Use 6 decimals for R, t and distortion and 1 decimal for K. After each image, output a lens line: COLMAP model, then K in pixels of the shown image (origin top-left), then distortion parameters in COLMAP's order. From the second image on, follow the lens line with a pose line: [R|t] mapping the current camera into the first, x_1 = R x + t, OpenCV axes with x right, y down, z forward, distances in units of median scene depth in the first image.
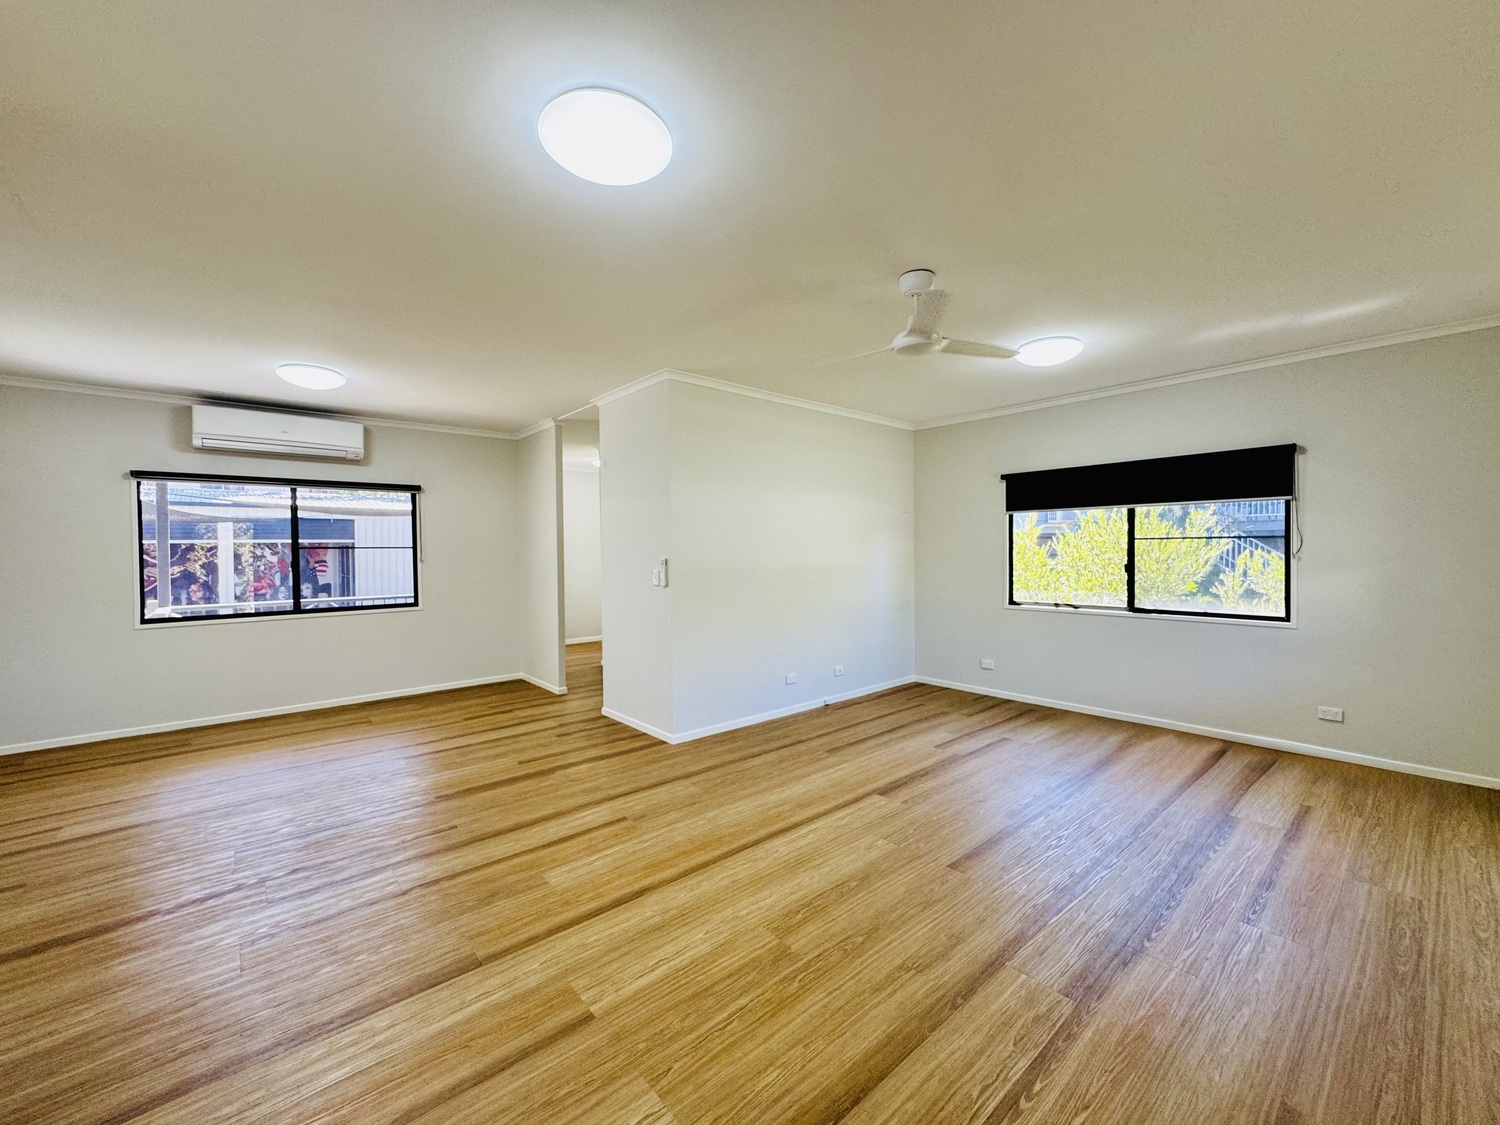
lens RADIAL K [[597.9, 0, 751.4], [0, 597.9, 558.1], [0, 0, 1]] dist [-0.001851, 0.000160]
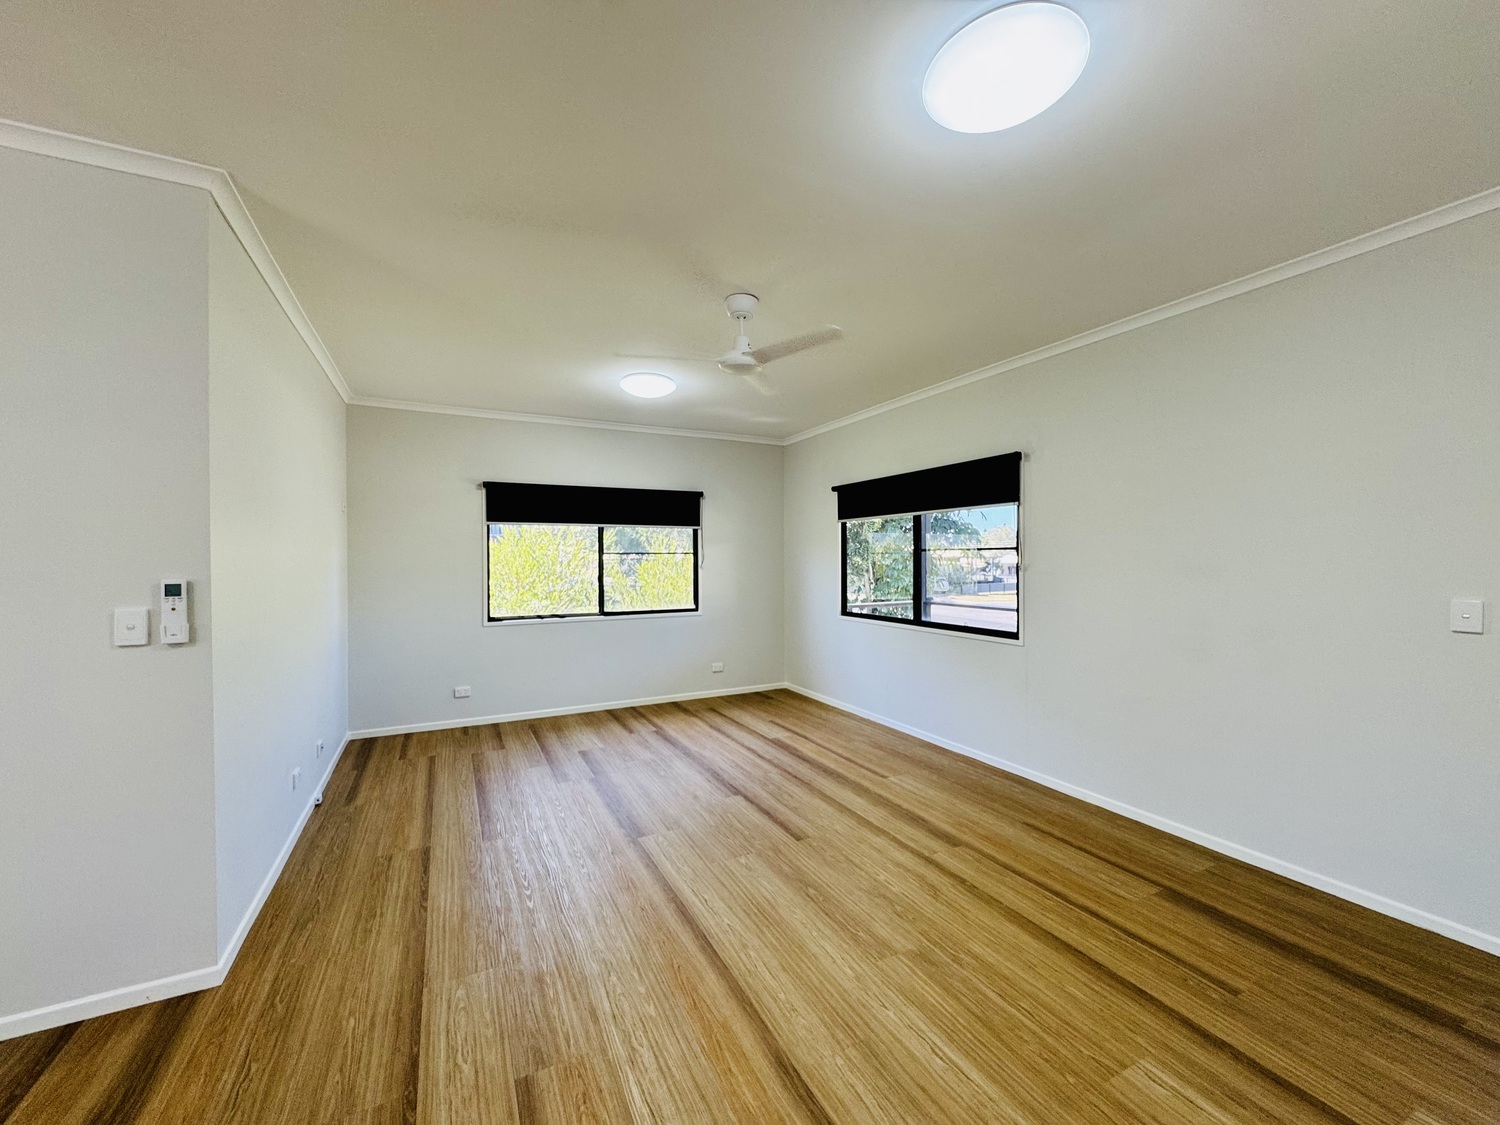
lens RADIAL K [[597.9, 0, 751.4], [0, 597.9, 558.1], [0, 0, 1]] dist [-0.001851, 0.000160]
pose [[0.234352, 0.008654, 0.972113, -0.342606], [0.014648, 0.999815, -0.012432, -0.002958], [-0.972041, 0.017153, 0.234182, 0.348641]]
